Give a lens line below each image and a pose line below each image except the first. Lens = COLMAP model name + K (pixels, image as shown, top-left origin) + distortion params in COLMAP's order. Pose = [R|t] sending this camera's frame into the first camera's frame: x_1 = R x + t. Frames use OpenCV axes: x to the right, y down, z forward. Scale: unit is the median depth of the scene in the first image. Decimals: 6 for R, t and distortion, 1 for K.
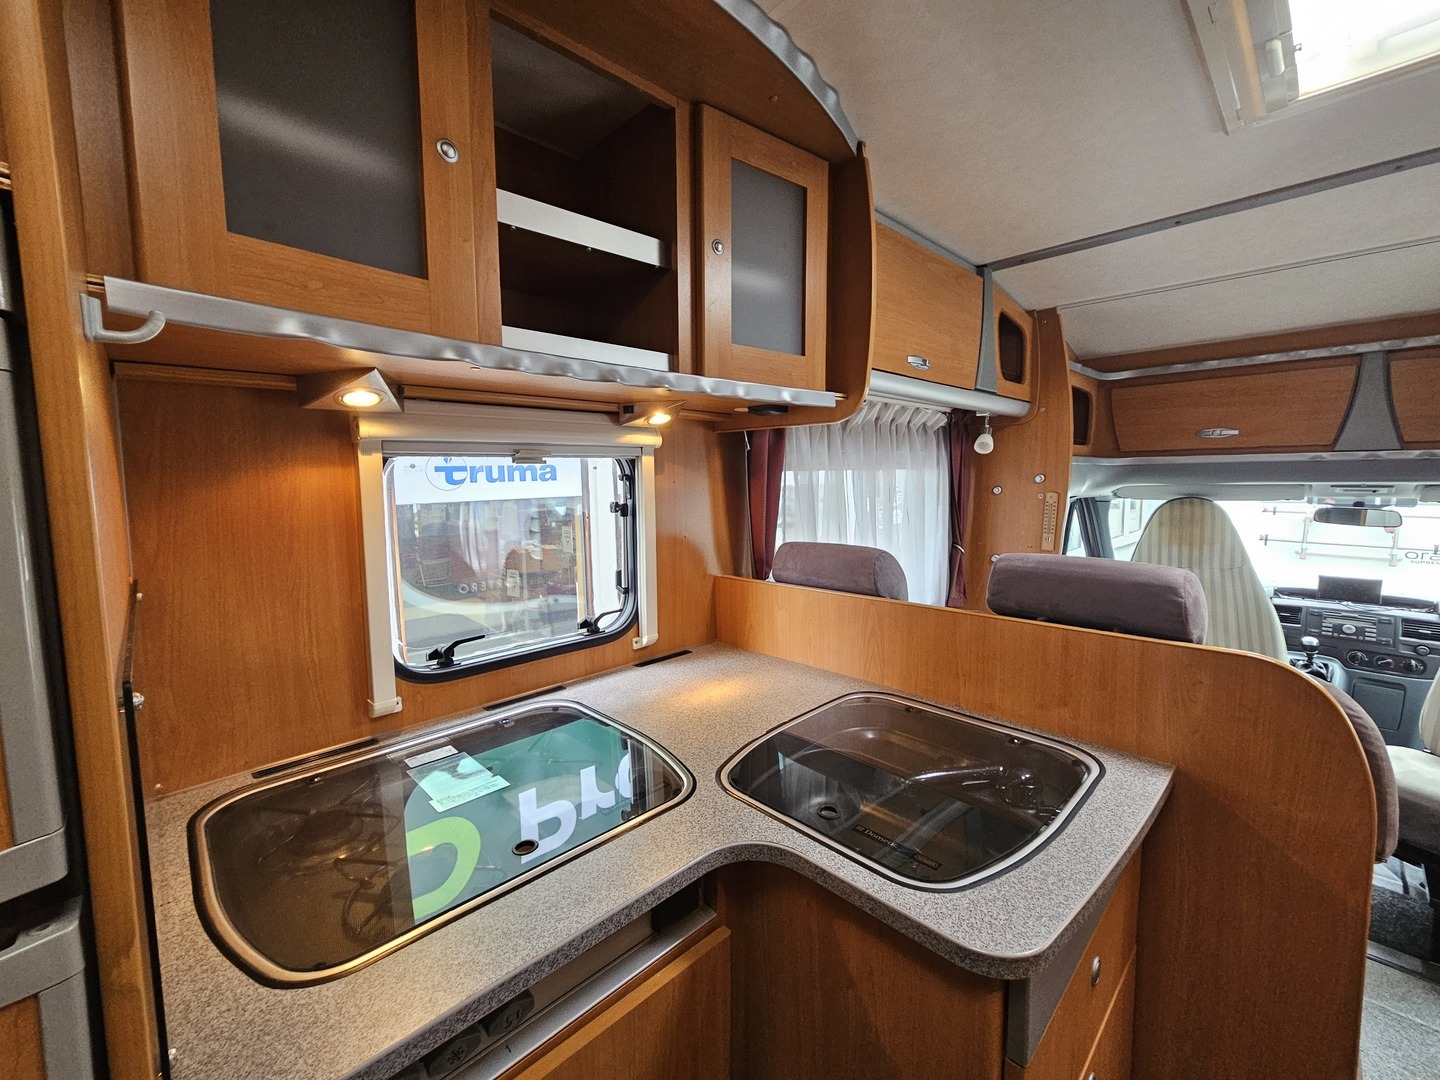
lens RADIAL K [[597.1, 0, 715.9], [0, 597.1, 528.5], [0, 0, 1]] dist [-0.001704, 0.000978]
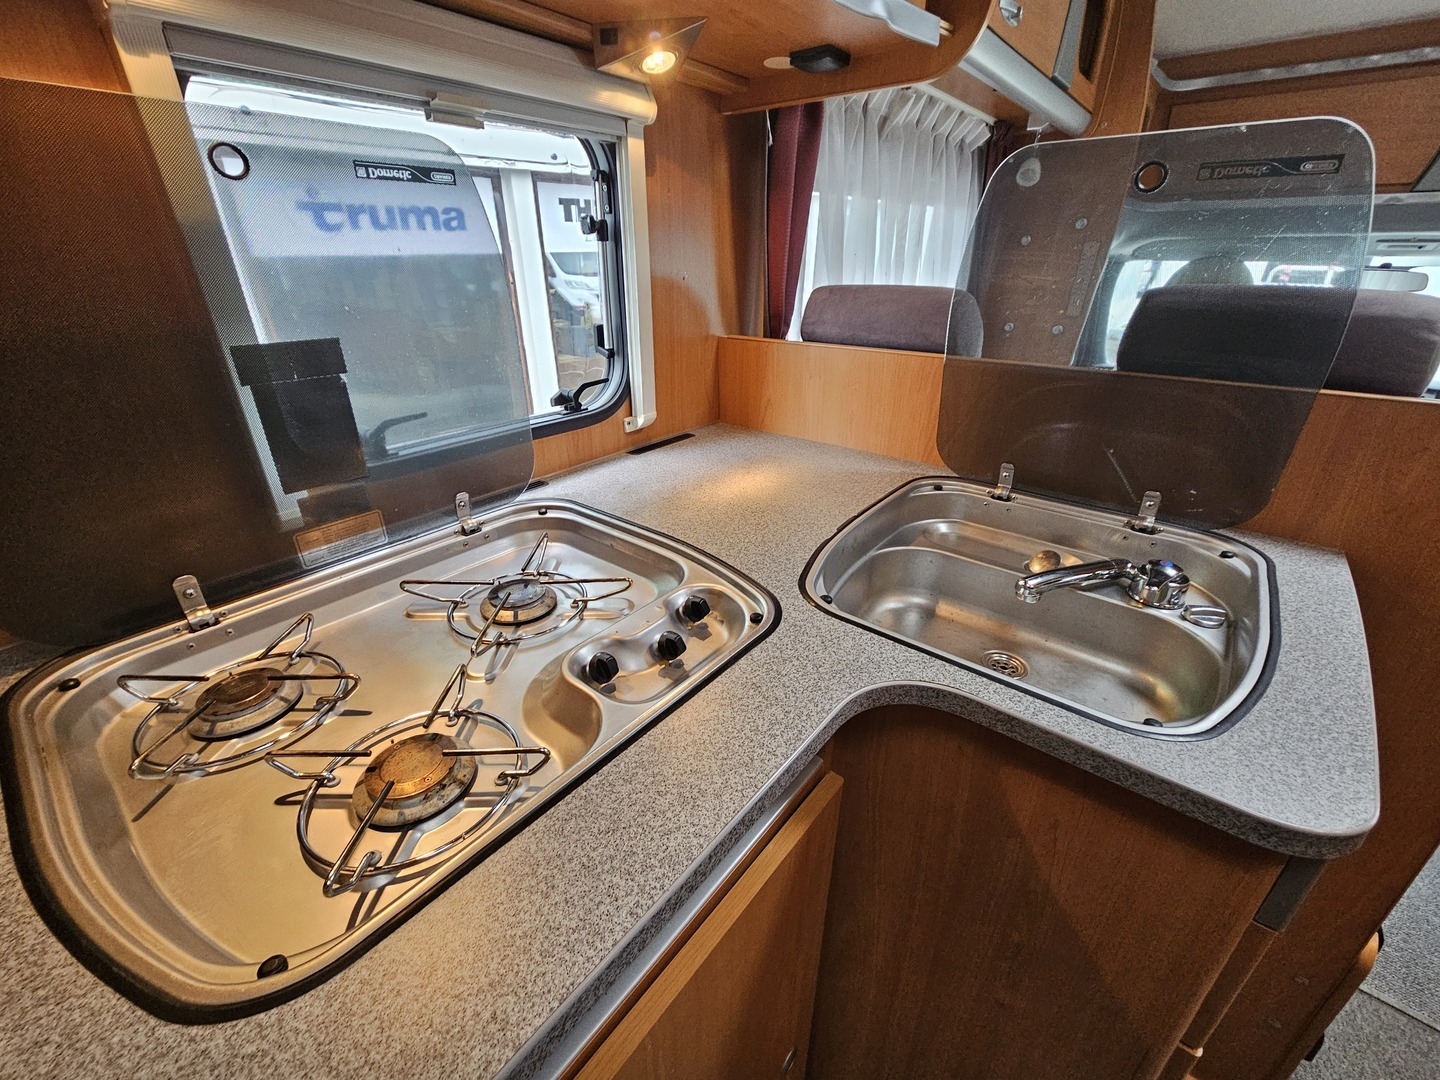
lens RADIAL K [[597.1, 0, 717.5], [0, 597.1, 539.5], [0, 0, 1]] dist [-0.001704, 0.000978]
pose [[0.992542, -0.040017, 0.115144, -0.128027], [-0.002775, 0.936920, 0.349534, 0.069300], [-0.121868, -0.347246, 0.929822, 0.245751]]
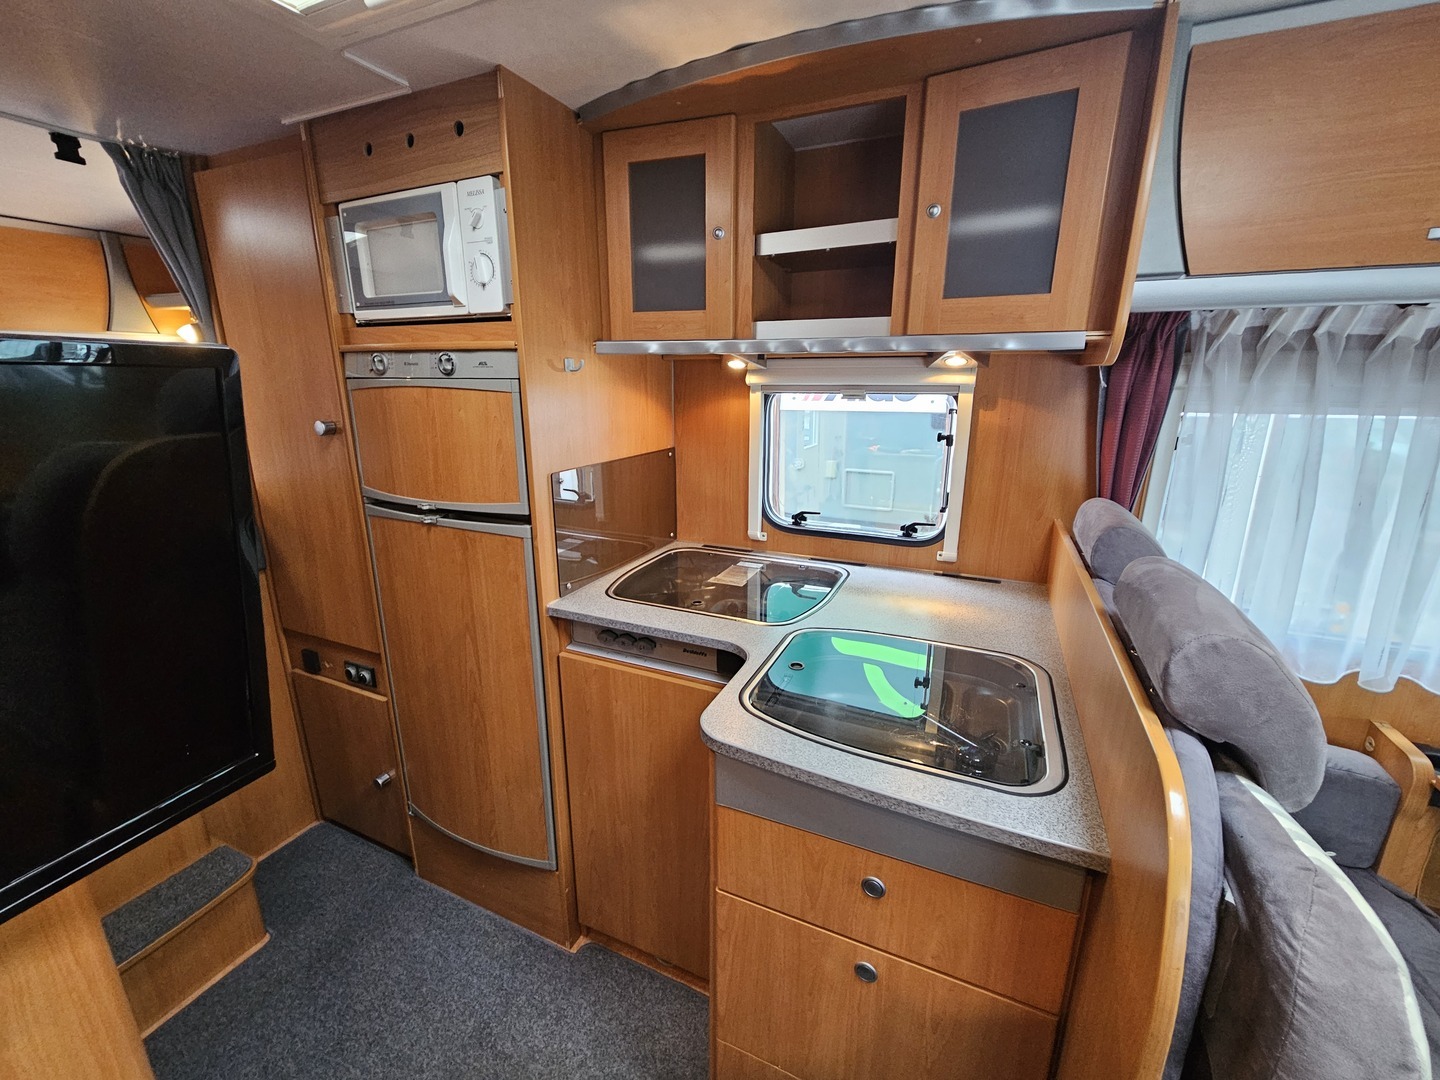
lens RADIAL K [[597.1, 0, 718.2], [0, 597.1, 534.7], [0, 0, 1]] dist [-0.001704, 0.000978]
pose [[0.360977, 0.254972, -0.897042, 0.842308], [-0.081848, 0.966849, 0.241877, -0.107326], [0.928976, -0.013891, 0.369879, 0.182775]]
